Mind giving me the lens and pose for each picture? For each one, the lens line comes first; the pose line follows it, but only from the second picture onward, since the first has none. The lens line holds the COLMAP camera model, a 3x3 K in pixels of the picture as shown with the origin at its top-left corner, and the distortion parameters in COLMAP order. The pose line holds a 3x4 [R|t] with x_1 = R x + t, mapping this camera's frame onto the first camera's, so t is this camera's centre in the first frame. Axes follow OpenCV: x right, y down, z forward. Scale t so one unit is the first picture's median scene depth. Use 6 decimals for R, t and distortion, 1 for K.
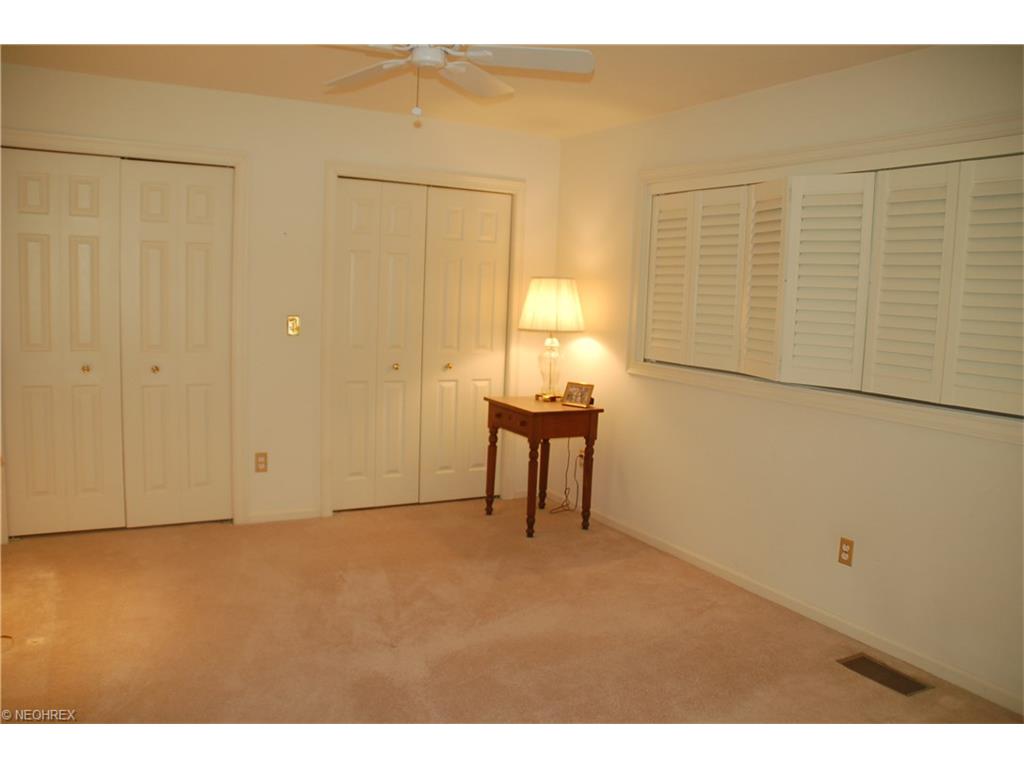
lens RADIAL K [[872.7, 0, 512.0], [0, 872.7, 384.0], [0, 0, 1]] dist [-0.070319, -0.000546]
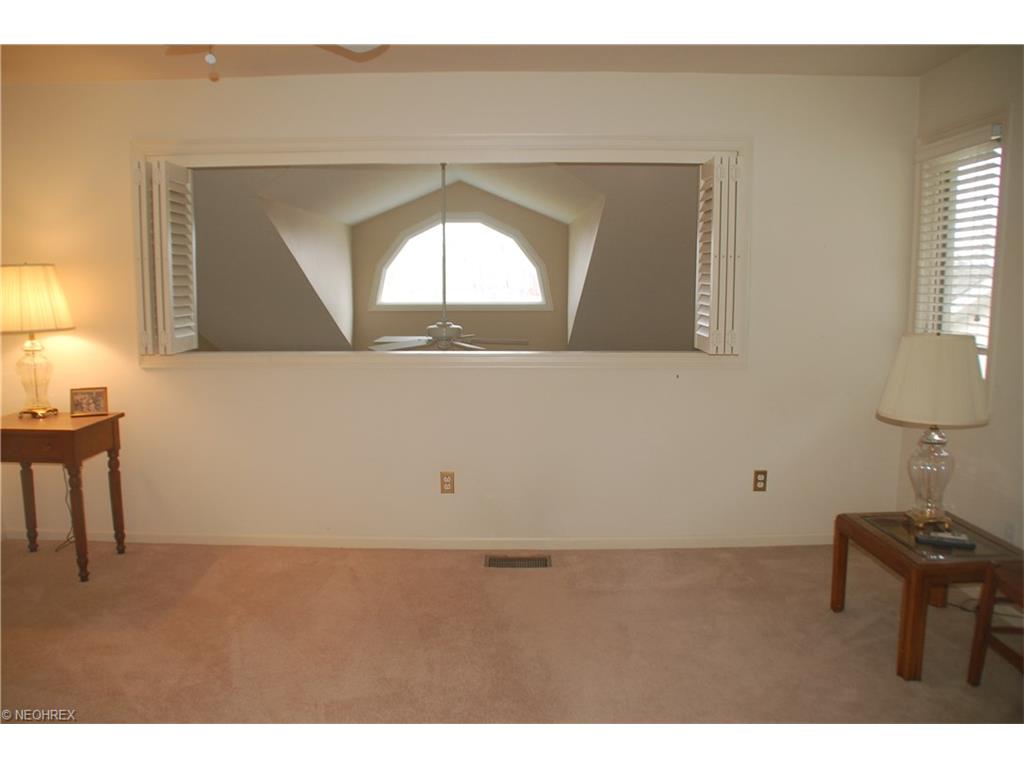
lens RADIAL K [[872.7, 0, 512.0], [0, 872.7, 384.0], [0, 0, 1]] dist [-0.070319, -0.000546]
pose [[0.465998, -0.143521, 0.873068, -0.461023], [0.117905, 0.988029, 0.099487, -0.039813], [-0.876895, 0.056578, 0.477341, 0.243960]]
